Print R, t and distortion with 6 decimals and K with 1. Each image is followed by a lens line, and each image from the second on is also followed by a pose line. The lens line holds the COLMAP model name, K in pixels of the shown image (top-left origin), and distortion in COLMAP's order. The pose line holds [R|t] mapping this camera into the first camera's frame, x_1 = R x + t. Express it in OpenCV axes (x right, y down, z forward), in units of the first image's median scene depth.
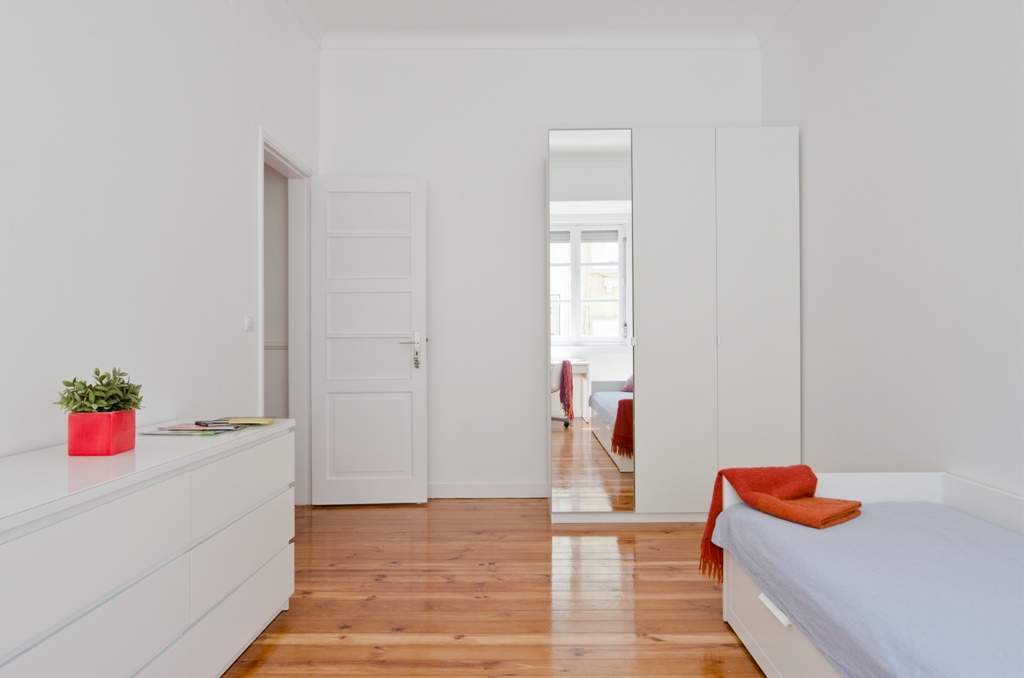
lens RADIAL K [[621.6, 0, 523.5], [0, 621.6, 331.8], [0, 0, 1]] dist [-0.007822, -0.005855]
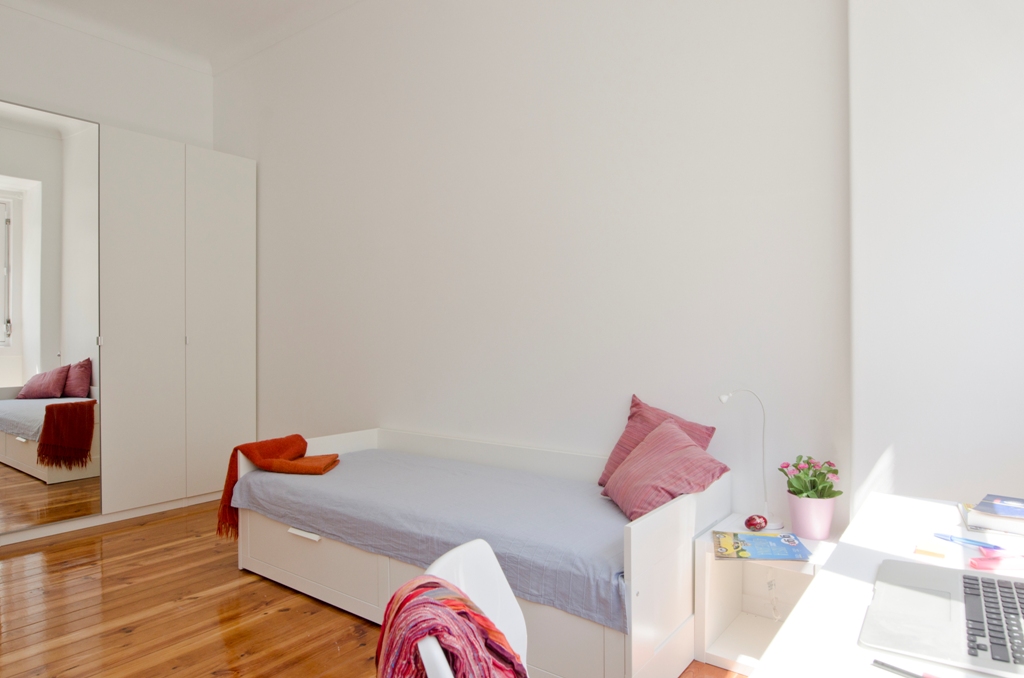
lens RADIAL K [[621.6, 0, 489.3], [0, 621.6, 333.3], [0, 0, 1]] dist [-0.007822, -0.005855]
pose [[0.611790, 0.009512, 0.790963, -0.319268], [-0.011304, 0.999931, -0.003282, 0.000101], [-0.790940, -0.006933, 0.611855, -0.121852]]
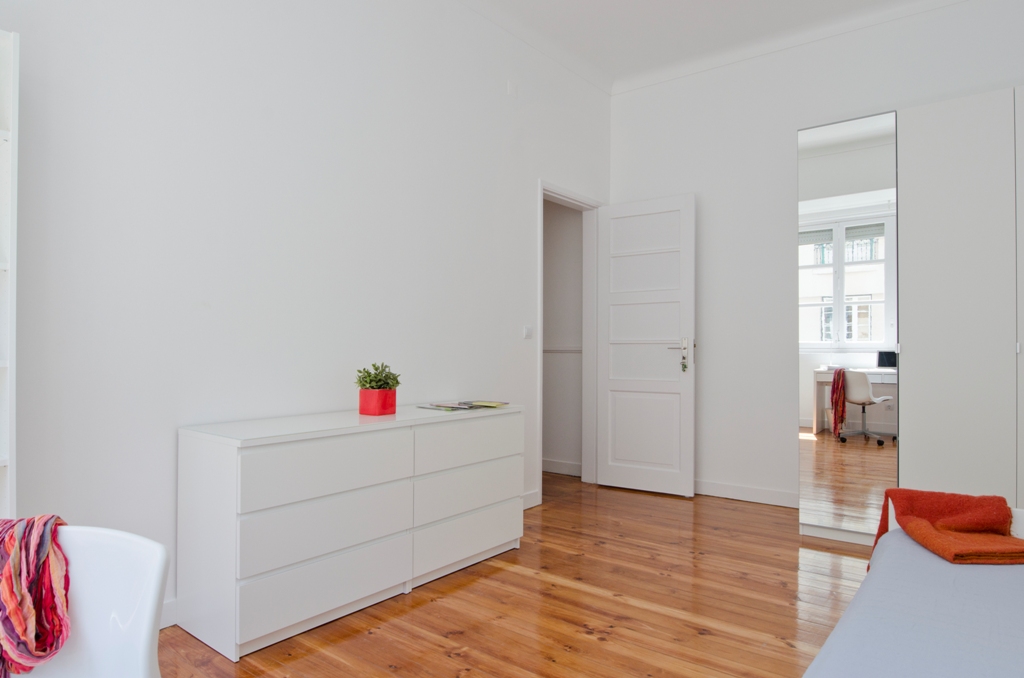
lens RADIAL K [[621.6, 0, 520.5], [0, 621.6, 344.2], [0, 0, 1]] dist [-0.007822, -0.005855]
pose [[0.786650, -0.001292, -0.617398, 0.426455], [0.008310, 0.999929, 0.008495, -0.000890], [0.617344, -0.011813, 0.786605, -0.040586]]
